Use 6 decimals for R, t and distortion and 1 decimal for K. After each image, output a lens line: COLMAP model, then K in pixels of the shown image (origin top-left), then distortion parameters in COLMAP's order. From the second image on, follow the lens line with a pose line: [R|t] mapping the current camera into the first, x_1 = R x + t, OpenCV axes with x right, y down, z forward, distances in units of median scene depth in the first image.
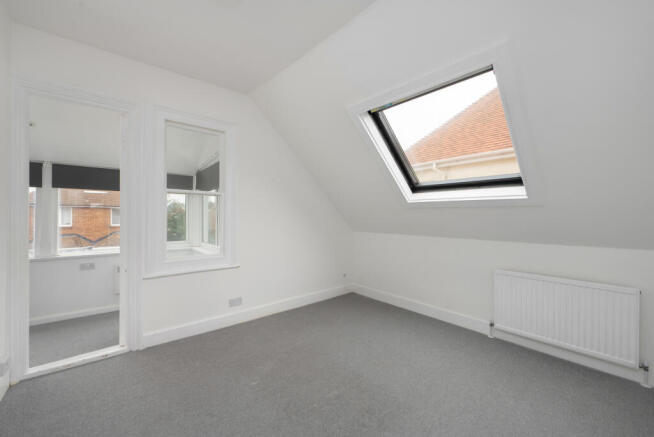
lens RADIAL K [[269.9, 0, 327.0], [0, 269.9, 218.5], [0, 0, 1]] dist [-0.000045, -0.000059]
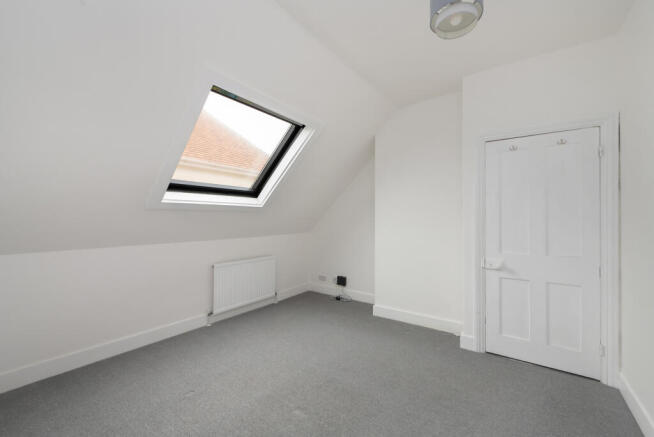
lens RADIAL K [[269.9, 0, 327.0], [0, 269.9, 218.5], [0, 0, 1]] dist [-0.000045, -0.000059]
pose [[-0.236794, 0.004091, 0.971551, -0.678254], [0.012422, 0.999922, -0.001183, -0.004186], [-0.971481, 0.011789, -0.236826, 0.851945]]
